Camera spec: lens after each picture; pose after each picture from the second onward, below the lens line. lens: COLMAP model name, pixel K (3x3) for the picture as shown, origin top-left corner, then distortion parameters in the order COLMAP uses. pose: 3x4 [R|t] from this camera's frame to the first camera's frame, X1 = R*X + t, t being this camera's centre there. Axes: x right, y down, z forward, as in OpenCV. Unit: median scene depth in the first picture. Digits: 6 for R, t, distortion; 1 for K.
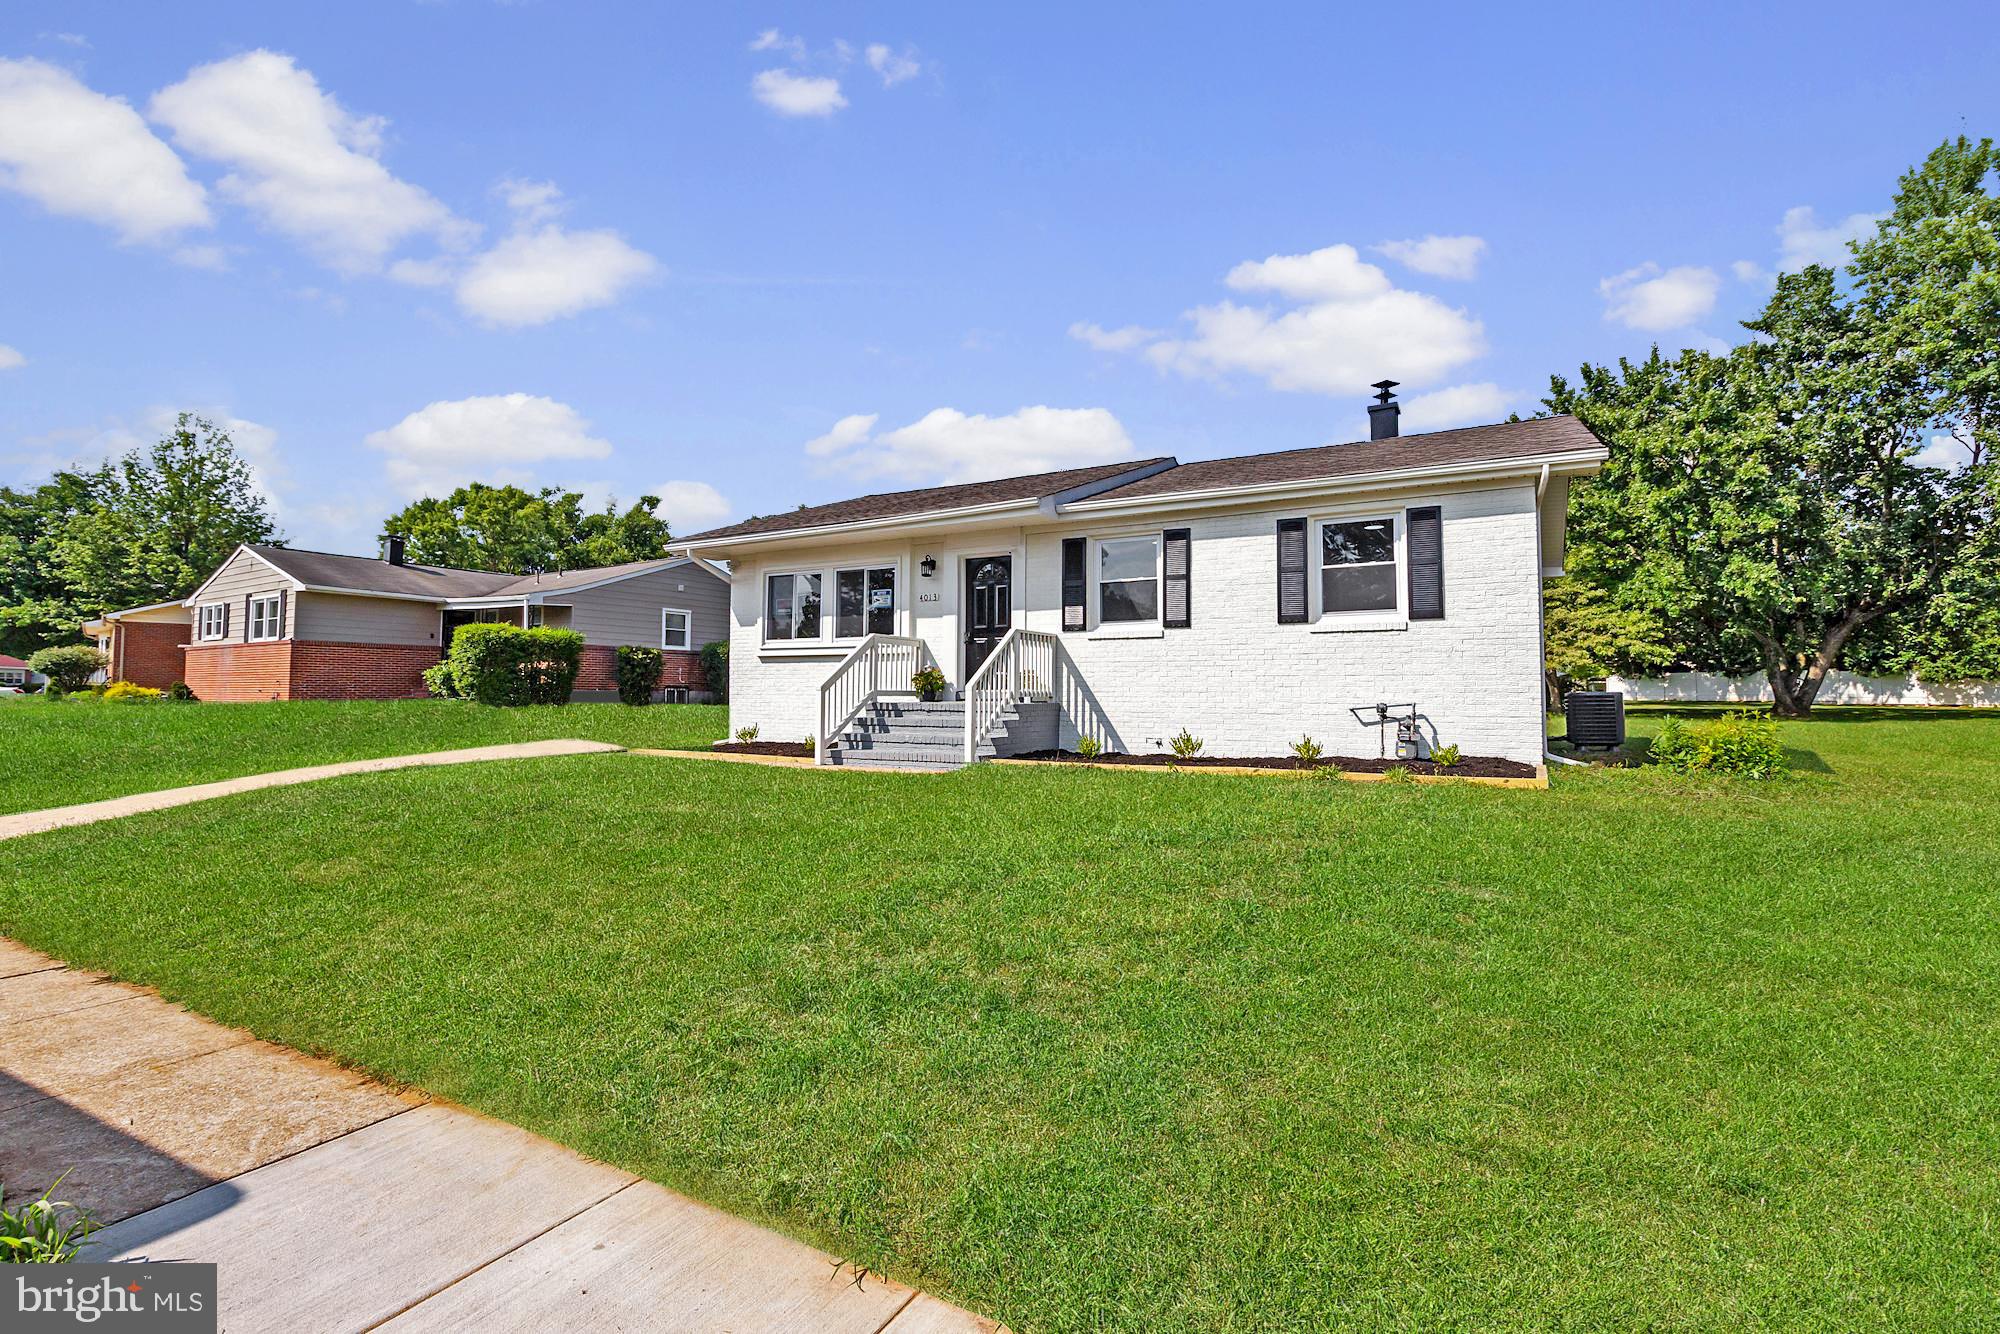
lens RADIAL K [[932.5, 0, 1008.5], [0, 932.5, 640.7], [0, 0, 1]] dist [-0.003155, -0.000470]
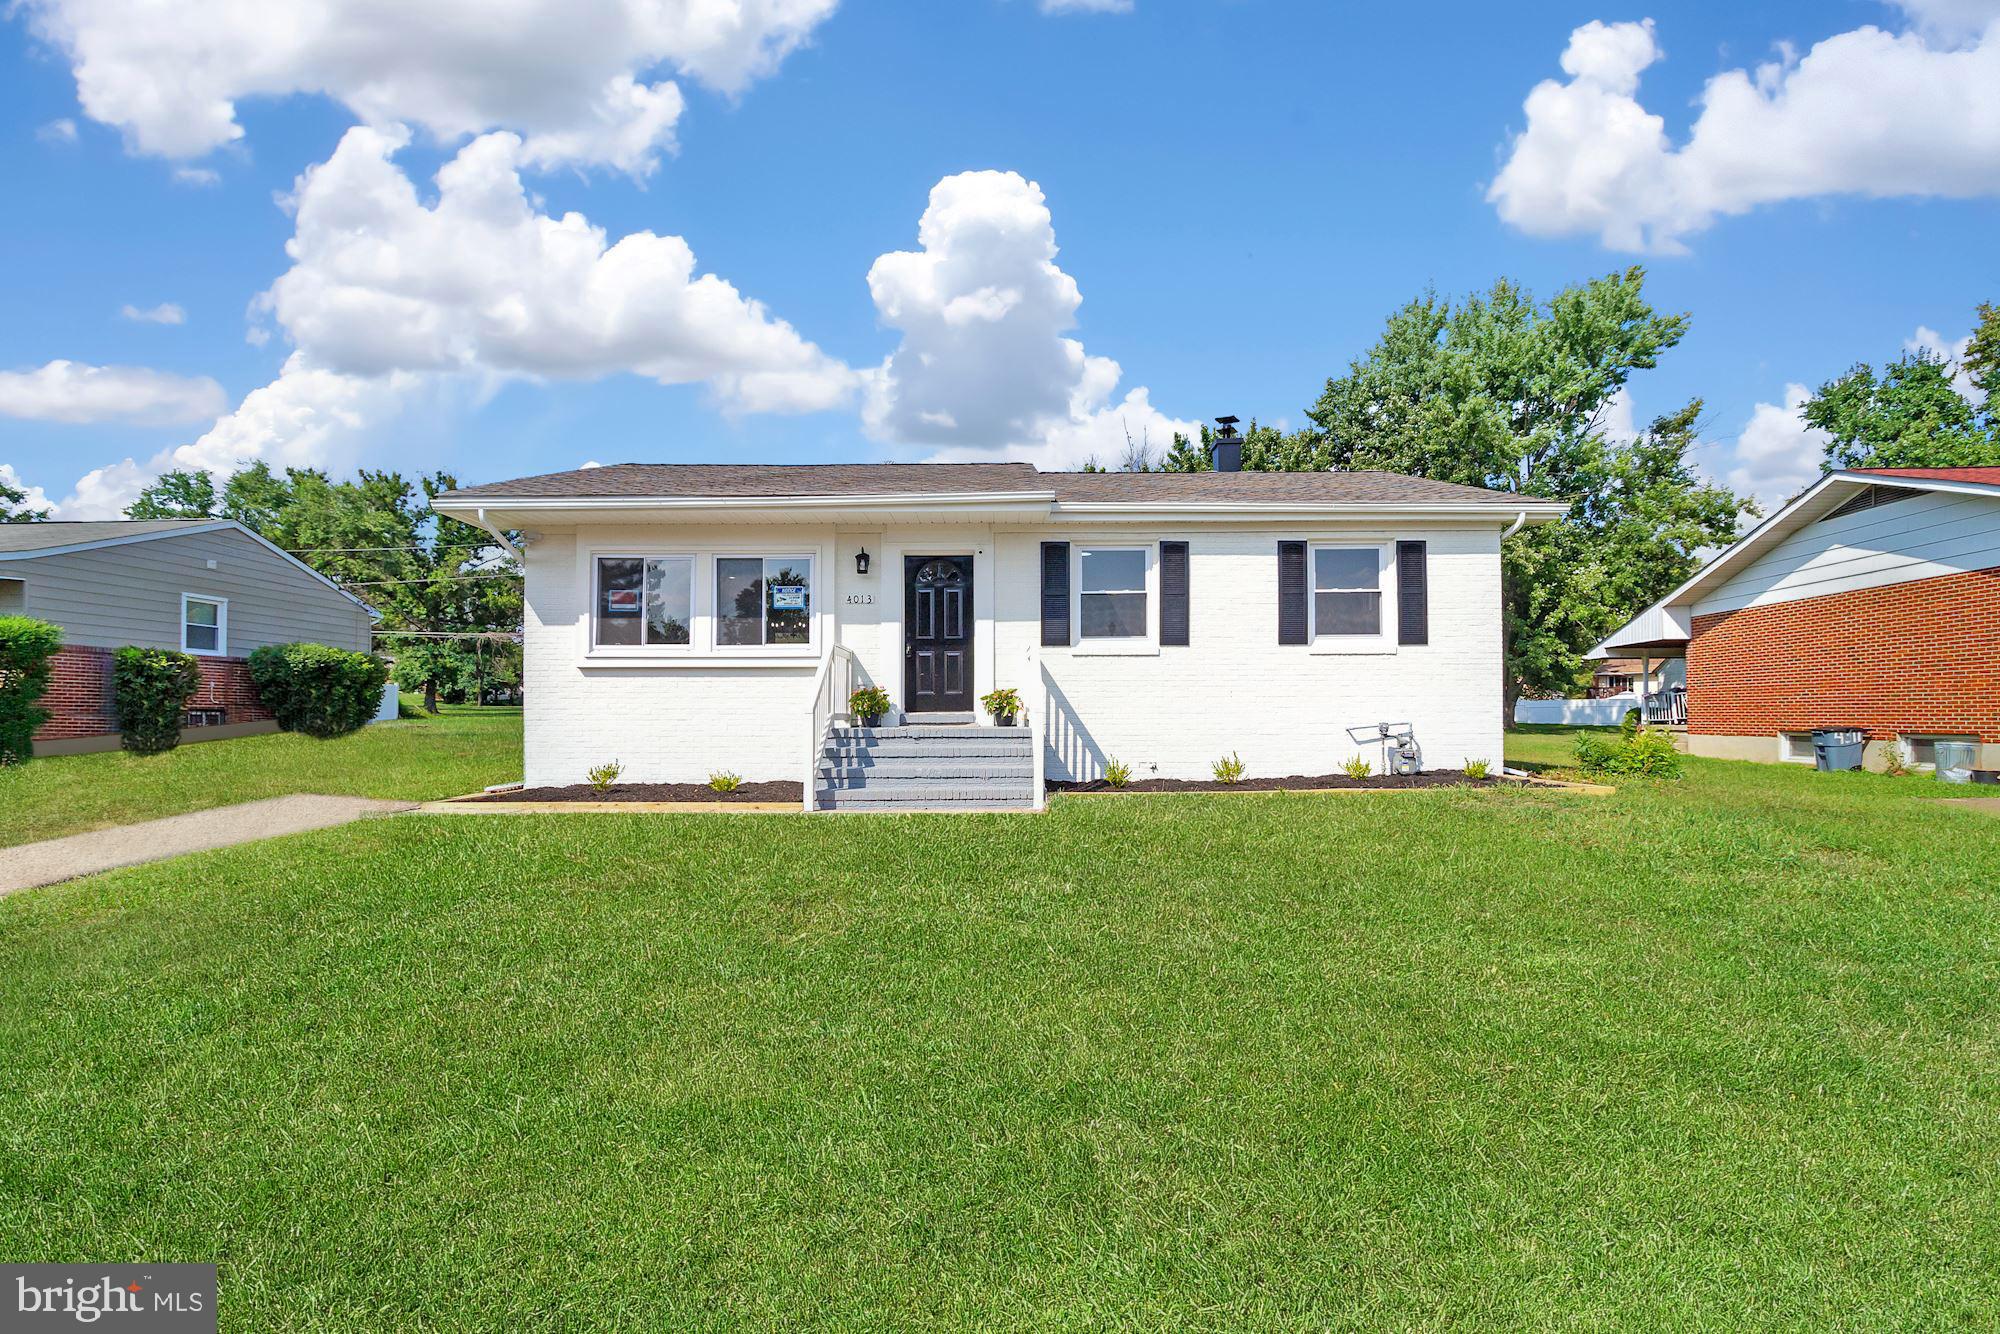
lens RADIAL K [[940.2, 0, 1000.0], [0, 940.2, 708.0], [0, 0, 1]] dist [0.000098, -0.000098]
pose [[0.861457, -0.001948, 0.507826, -0.402617], [-0.022884, 0.998828, 0.042651, 0.010896], [-0.507314, -0.048363, 0.860403, 0.228106]]
